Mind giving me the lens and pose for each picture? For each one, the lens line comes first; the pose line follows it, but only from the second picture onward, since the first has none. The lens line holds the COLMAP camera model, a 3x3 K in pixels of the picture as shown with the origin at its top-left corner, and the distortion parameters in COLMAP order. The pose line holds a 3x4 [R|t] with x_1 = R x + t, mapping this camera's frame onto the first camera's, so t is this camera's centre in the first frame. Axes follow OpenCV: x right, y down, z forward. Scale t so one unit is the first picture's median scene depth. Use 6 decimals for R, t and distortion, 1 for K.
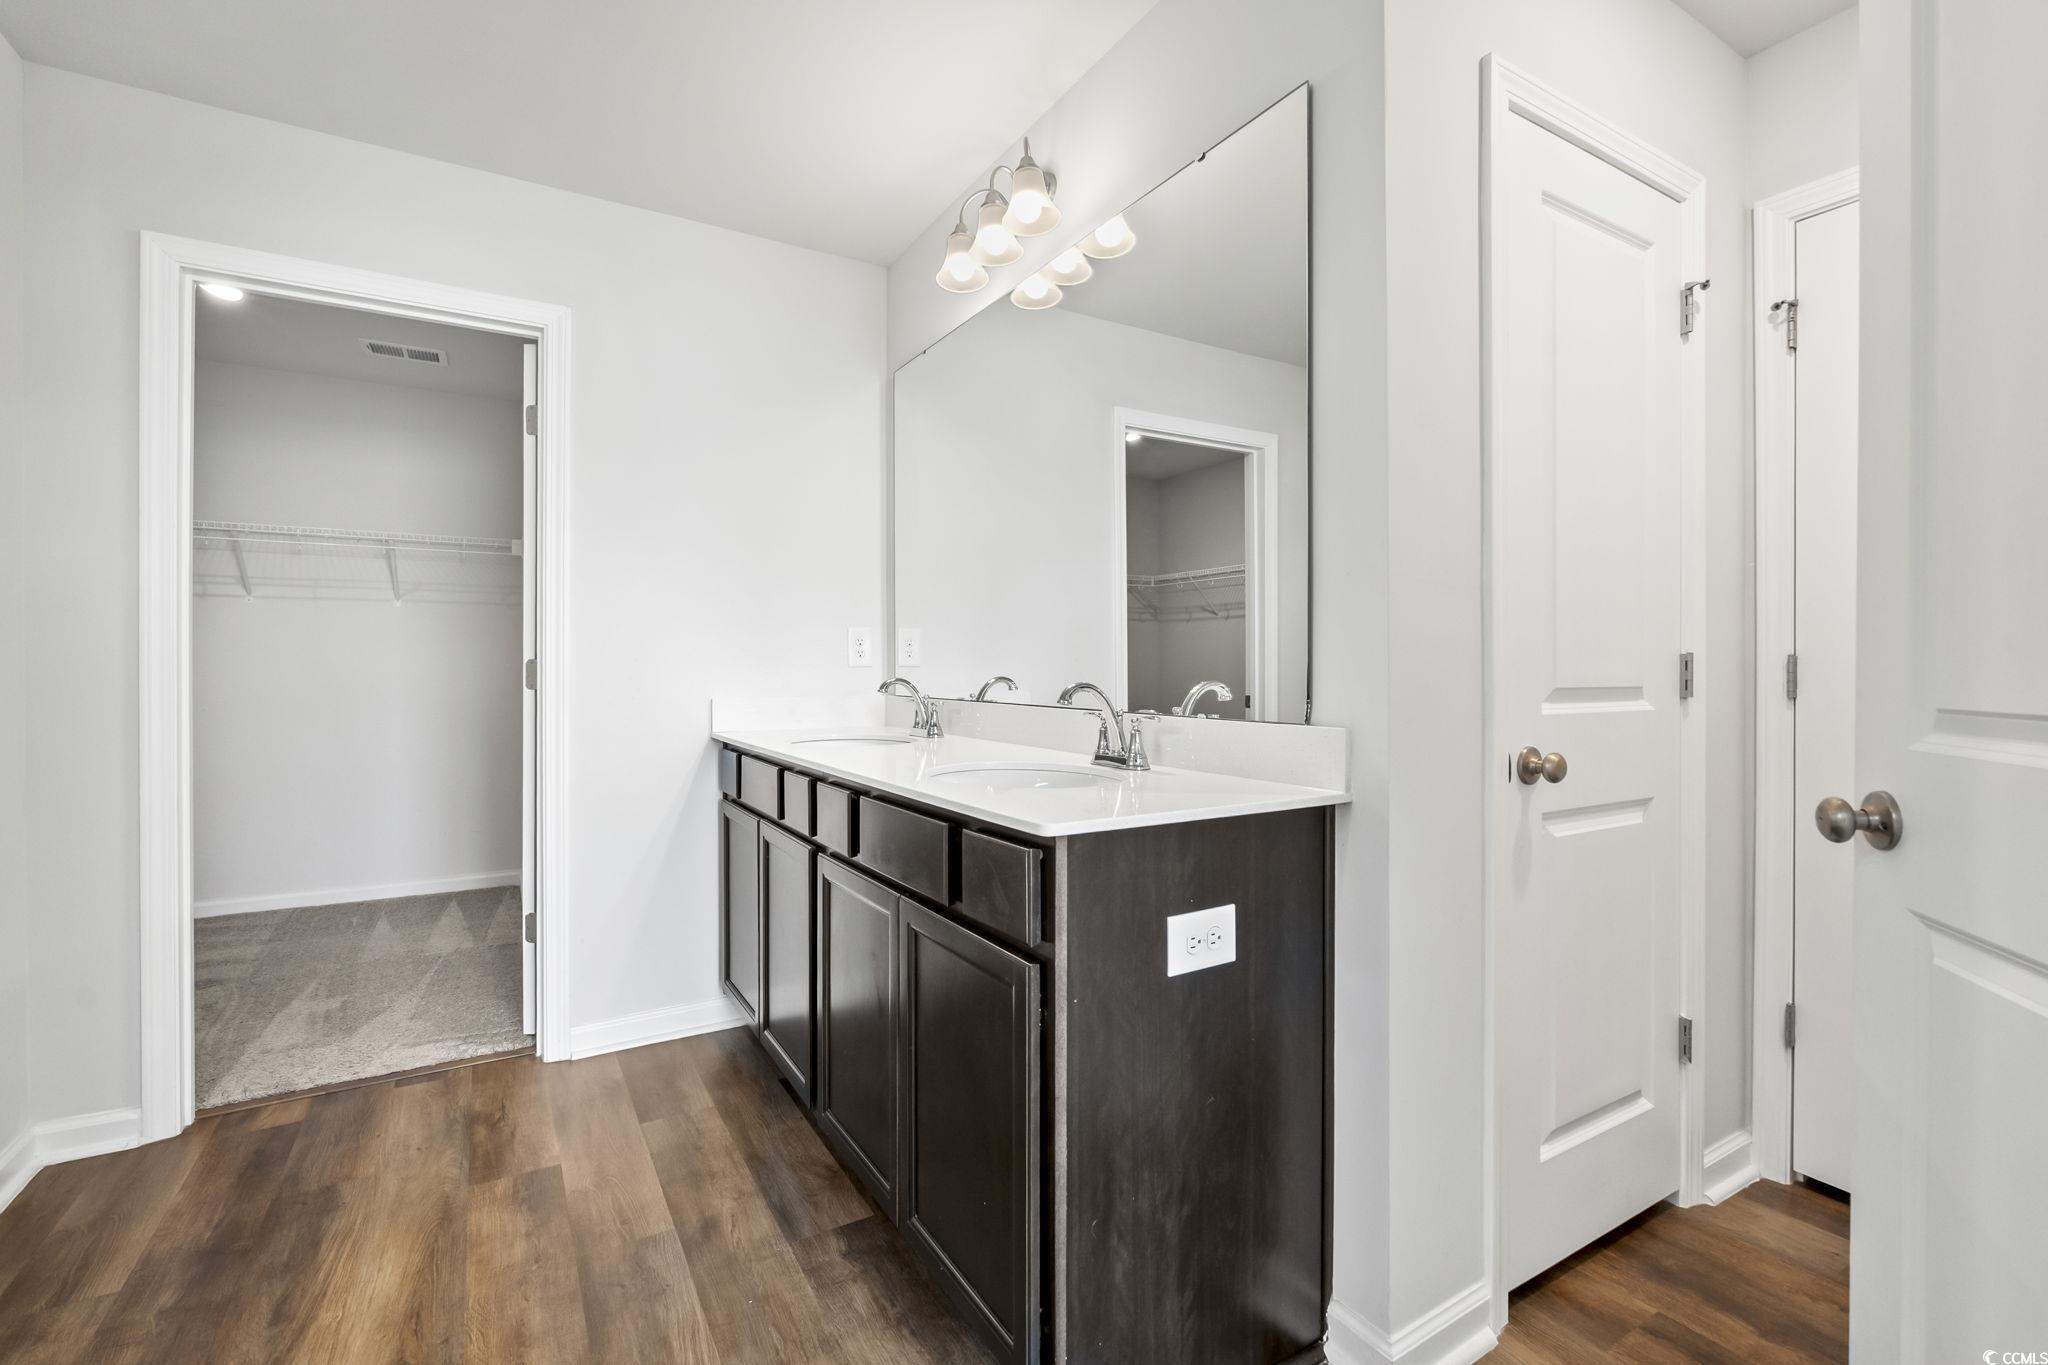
lens RADIAL K [[919.3, 0, 1034.0], [0, 919.3, 637.1], [0, 0, 1]] dist [-0.011435, 0.000218]
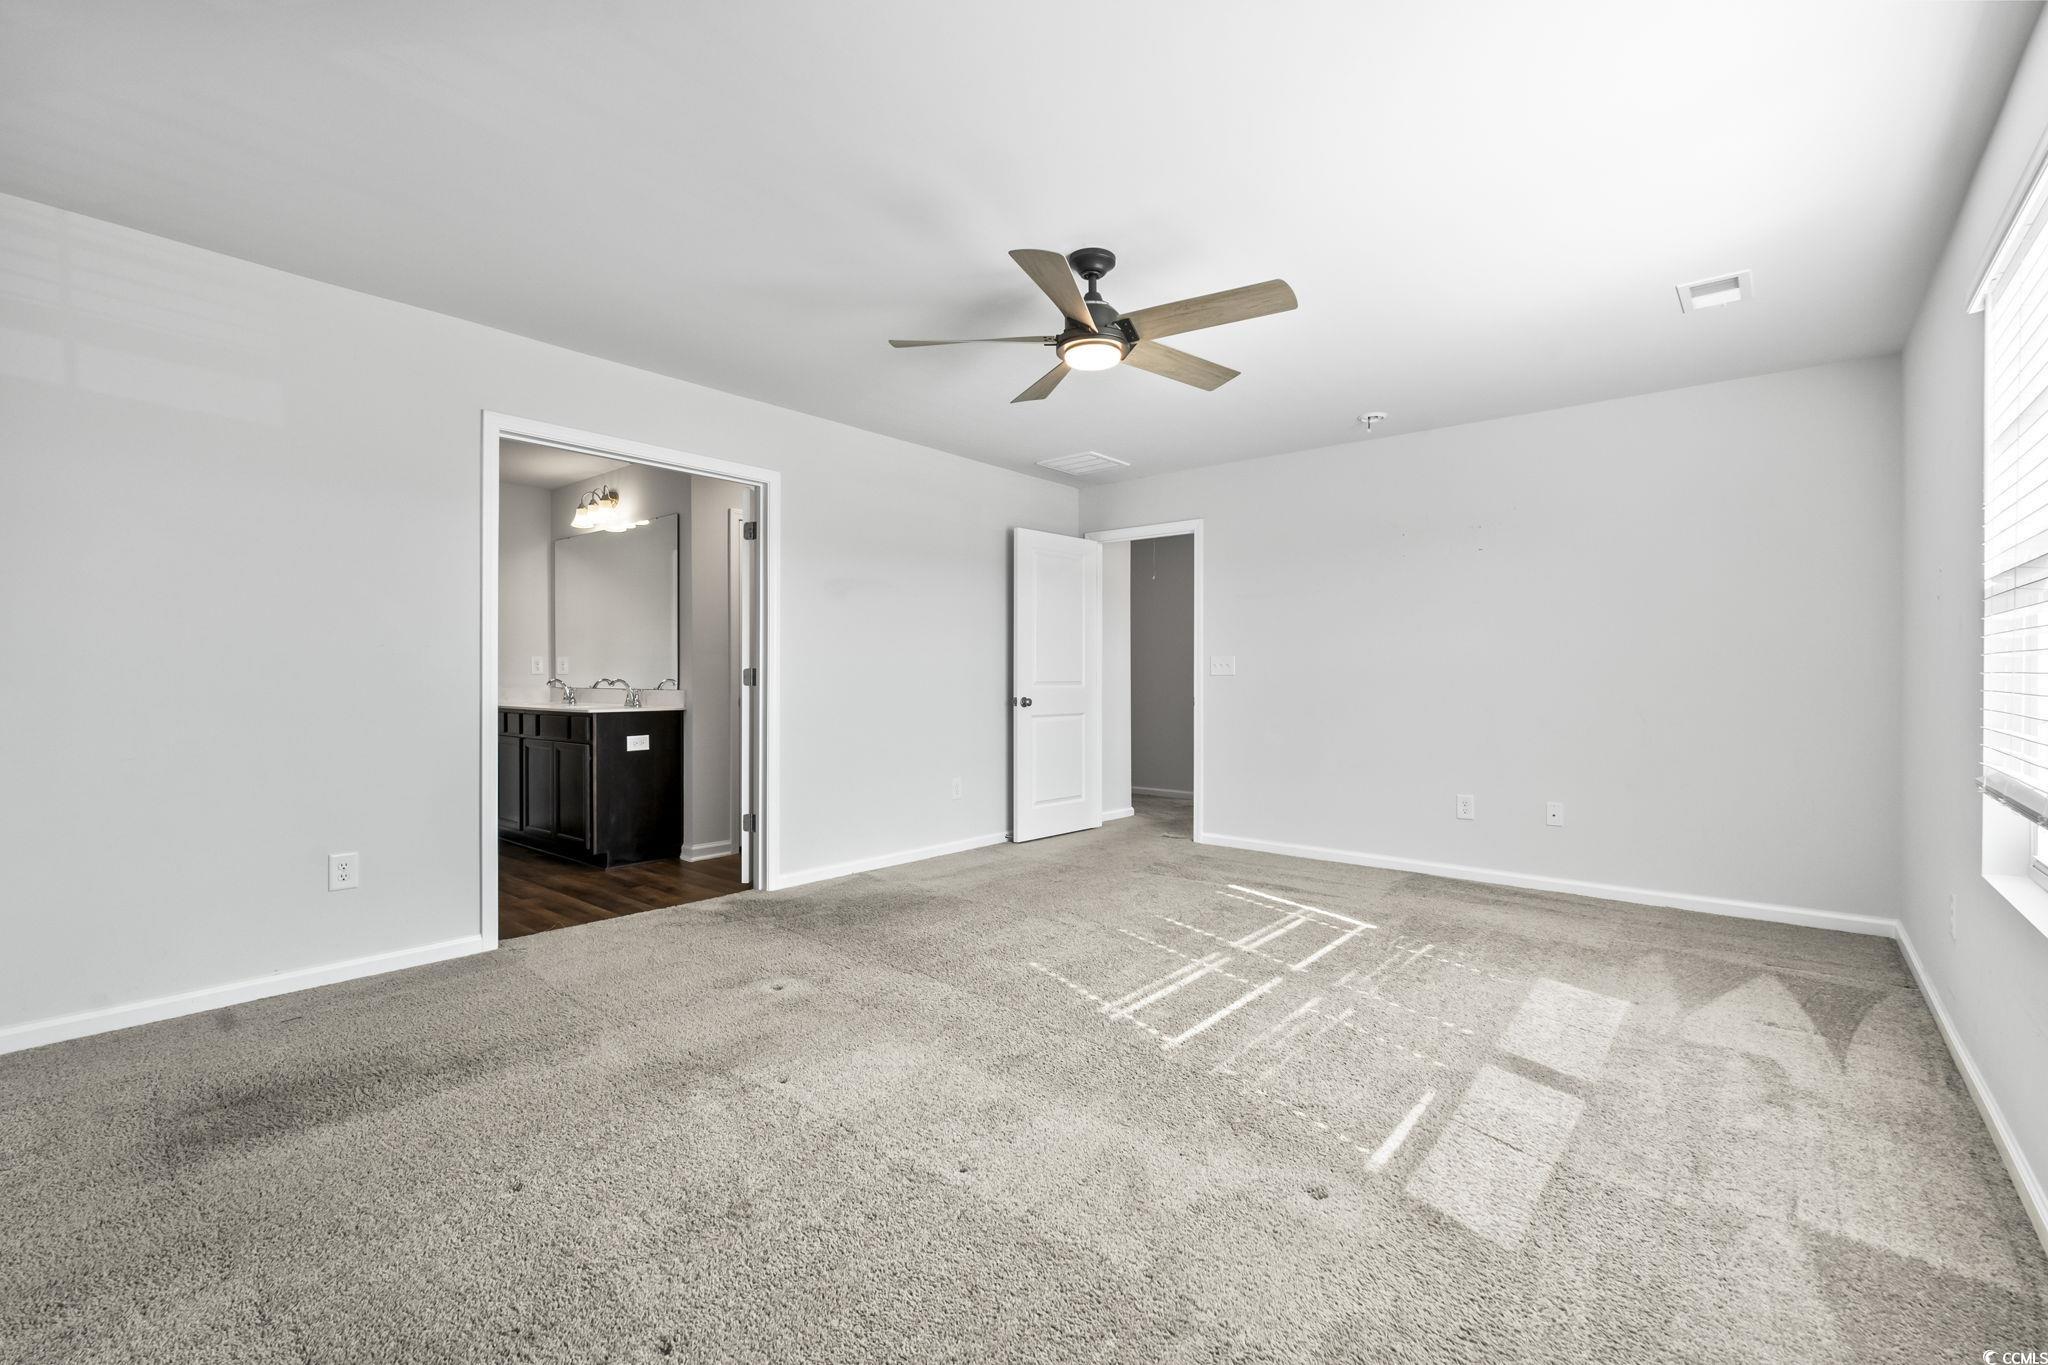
lens RADIAL K [[887.0, 0, 1022.2], [0, 887.0, 690.0], [0, 0, 1]] dist [-0.009364, -0.000232]
pose [[0.948148, 0.001011, 0.317828, 0.525135], [-0.014015, 0.999155, 0.038632, -0.066298], [-0.317521, -0.041083, 0.947361, -3.042830]]
